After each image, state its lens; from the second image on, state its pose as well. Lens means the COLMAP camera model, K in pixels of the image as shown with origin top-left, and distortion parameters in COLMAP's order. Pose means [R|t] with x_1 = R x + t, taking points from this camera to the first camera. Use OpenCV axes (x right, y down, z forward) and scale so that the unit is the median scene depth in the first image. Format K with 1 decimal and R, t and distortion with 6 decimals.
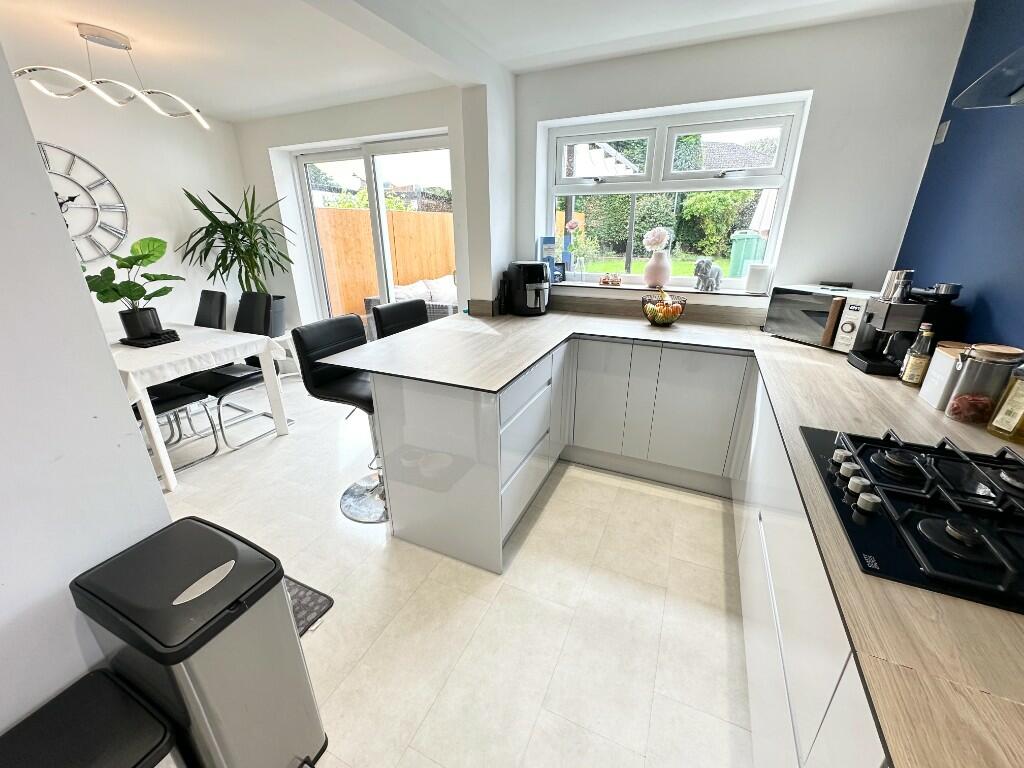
lens RADIAL K [[407.9, 0, 511.4], [0, 407.9, 382.2], [0, 0, 1]] dist [0.001291, -0.000381]
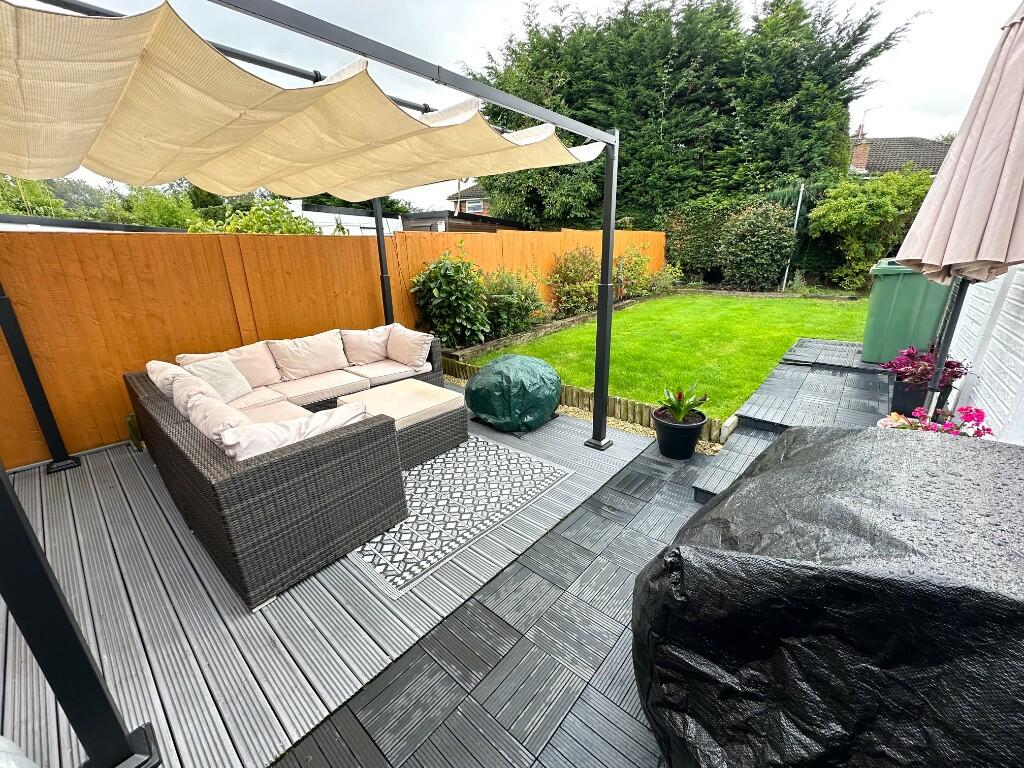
lens RADIAL K [[407.9, 0, 511.7], [0, 407.9, 380.7], [0, 0, 1]] dist [0.001291, -0.000381]
pose [[0.959085, 0.078063, -0.272144, 0.769055], [-0.091705, 0.995070, -0.037754, -0.459860], [0.267855, 0.061167, 0.961516, 1.156869]]
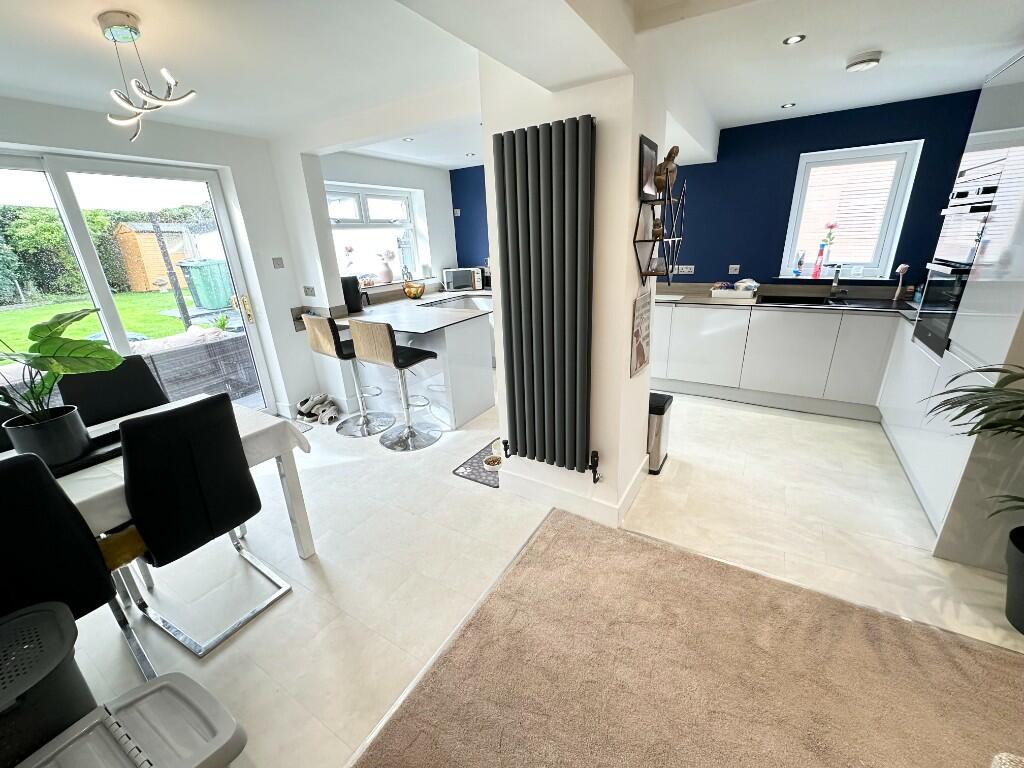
lens RADIAL K [[407.9, 0, 507.5], [0, 407.9, 385.7], [0, 0, 1]] dist [0.001291, -0.000381]
pose [[0.118838, -0.340118, 0.932844, -1.439895], [0.392343, 0.879129, 0.270552, -0.128147], [-0.912110, 0.333843, 0.237917, 0.291434]]
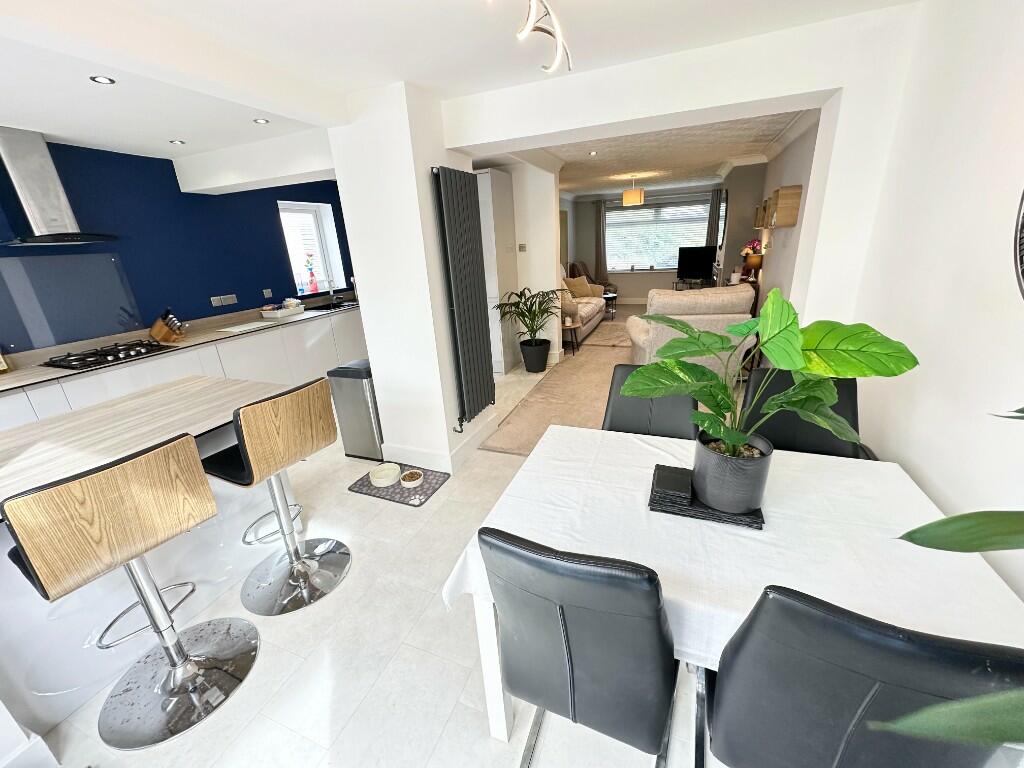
lens RADIAL K [[407.9, 0, 515.0], [0, 407.9, 382.3], [0, 0, 1]] dist [0.001291, -0.000381]
pose [[-0.996626, 0.076937, -0.028573, -0.728142], [0.040201, 0.761156, 0.647321, -0.544934], [0.071551, 0.643989, -0.761682, 1.350956]]
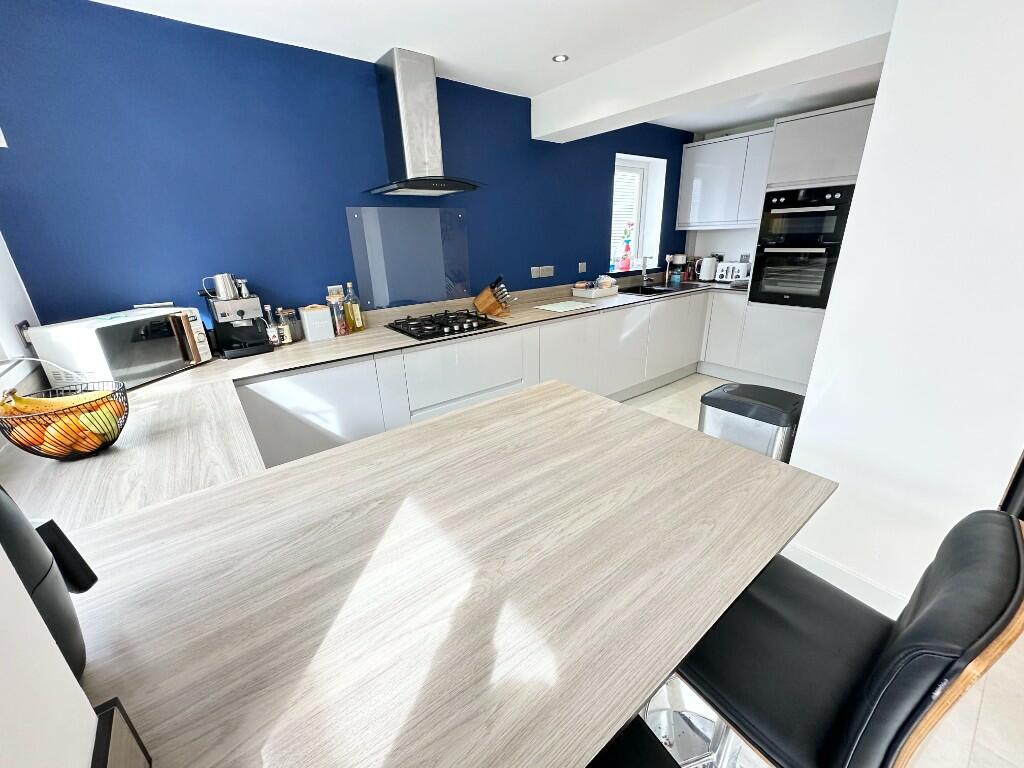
lens RADIAL K [[407.9, 0, 513.9], [0, 407.9, 383.0], [0, 0, 1]] dist [0.001291, -0.000381]
pose [[-0.886931, -0.128995, 0.443524, -0.243511], [0.196042, 0.764311, 0.614326, -0.373704], [-0.418235, 0.631814, -0.652602, 1.012485]]
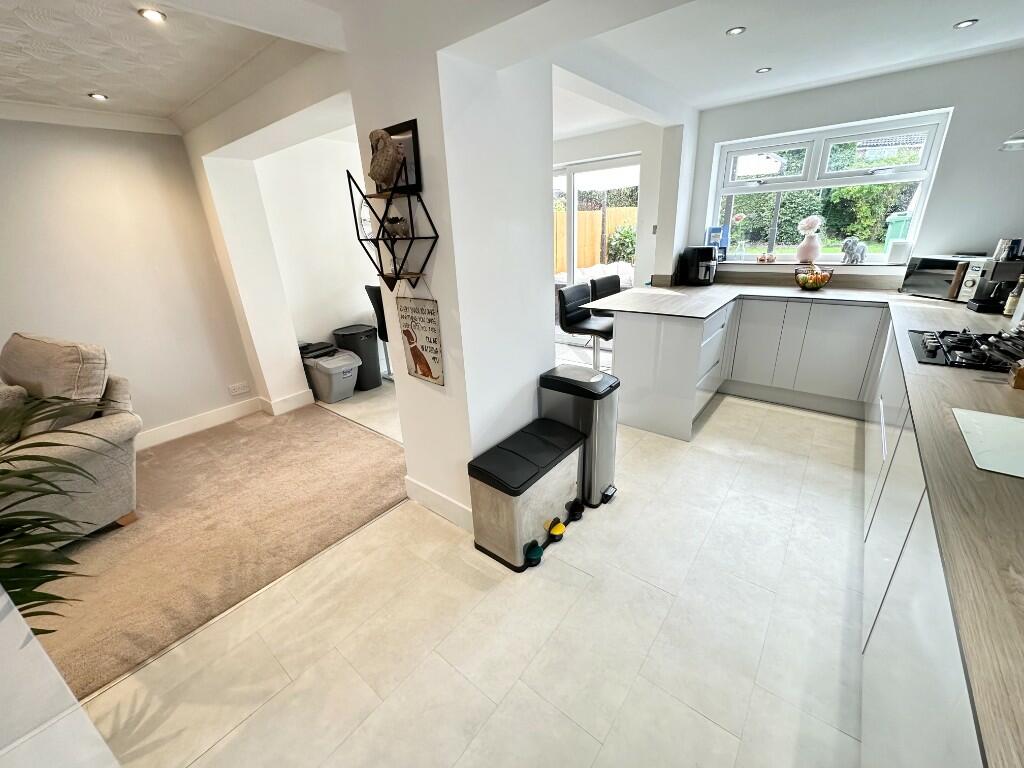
lens RADIAL K [[407.9, 0, 512.6], [0, 407.9, 381.4], [0, 0, 1]] dist [0.001291, -0.000381]
pose [[0.969062, 0.047356, -0.242233, -0.226129], [-0.045290, 0.998874, 0.014090, 0.174635], [0.242628, -0.002684, 0.970116, -0.502539]]
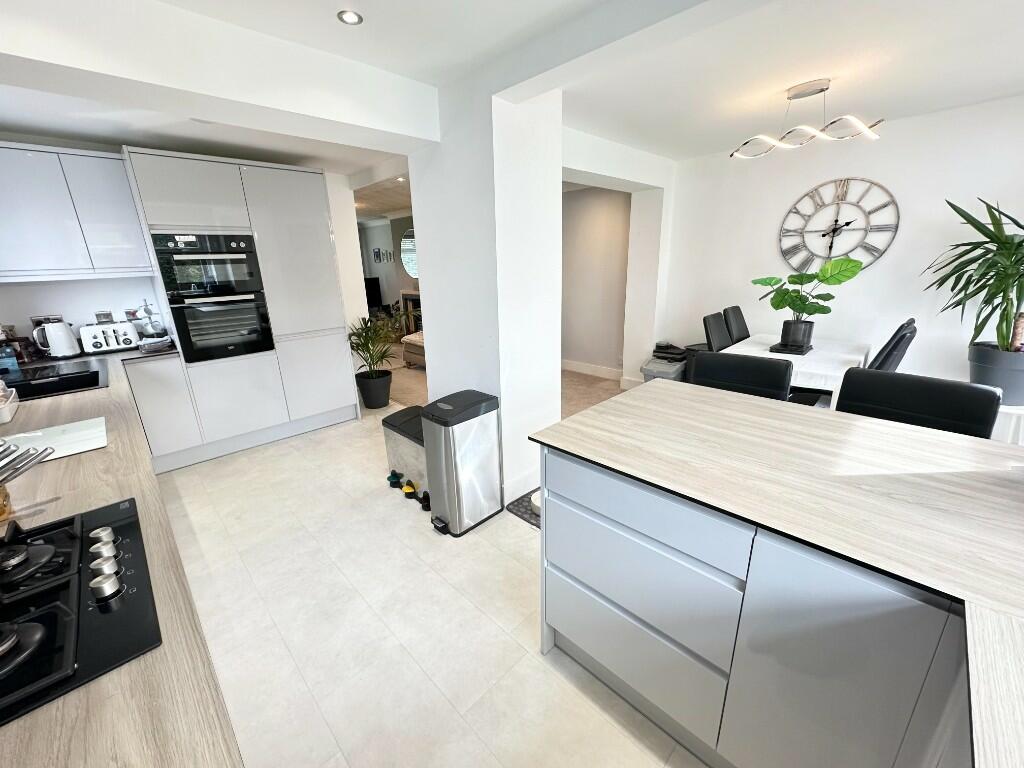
lens RADIAL K [[407.9, 0, 510.2], [0, 407.9, 384.5], [0, 0, 1]] dist [0.001291, -0.000381]
pose [[-0.350232, 0.288667, -0.891072, 0.434321], [-0.305124, 0.864273, 0.399913, -0.247949], [0.885571, 0.411950, -0.214617, 0.646111]]
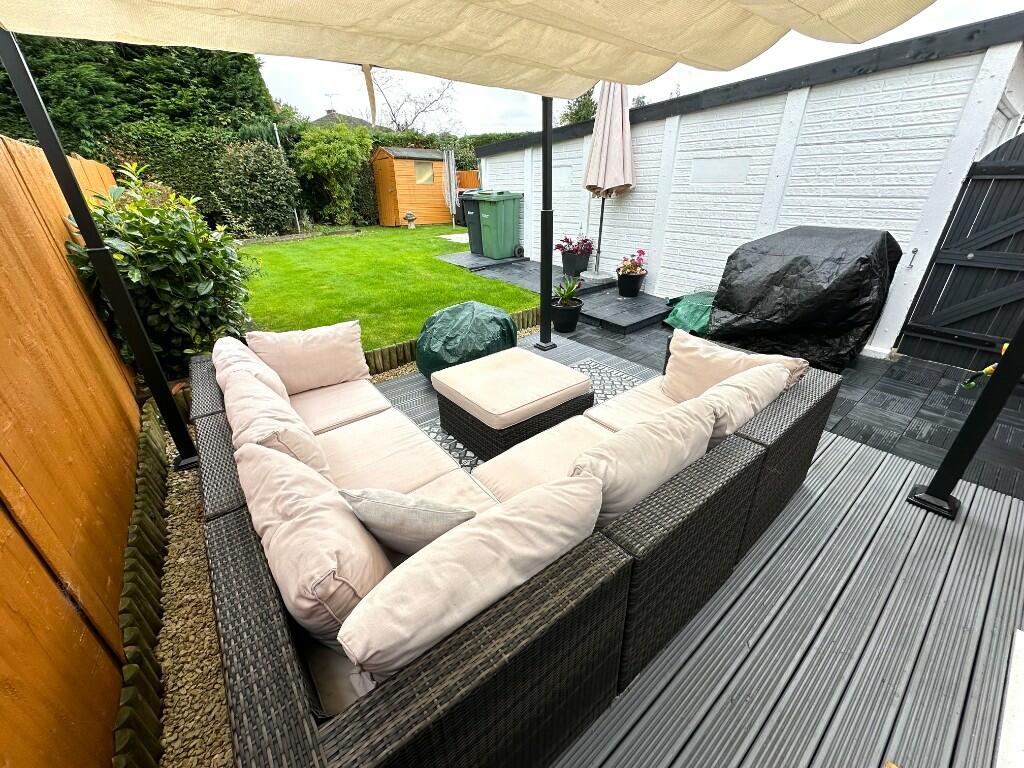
lens RADIAL K [[407.9, 0, 507.1], [0, 407.9, 384.5], [0, 0, 1]] dist [0.001291, -0.000381]
pose [[0.453830, -0.403544, 0.794475, -0.753682], [0.336229, 0.903223, 0.266716, -0.690089], [-0.825220, 0.146082, 0.545593, 1.768365]]
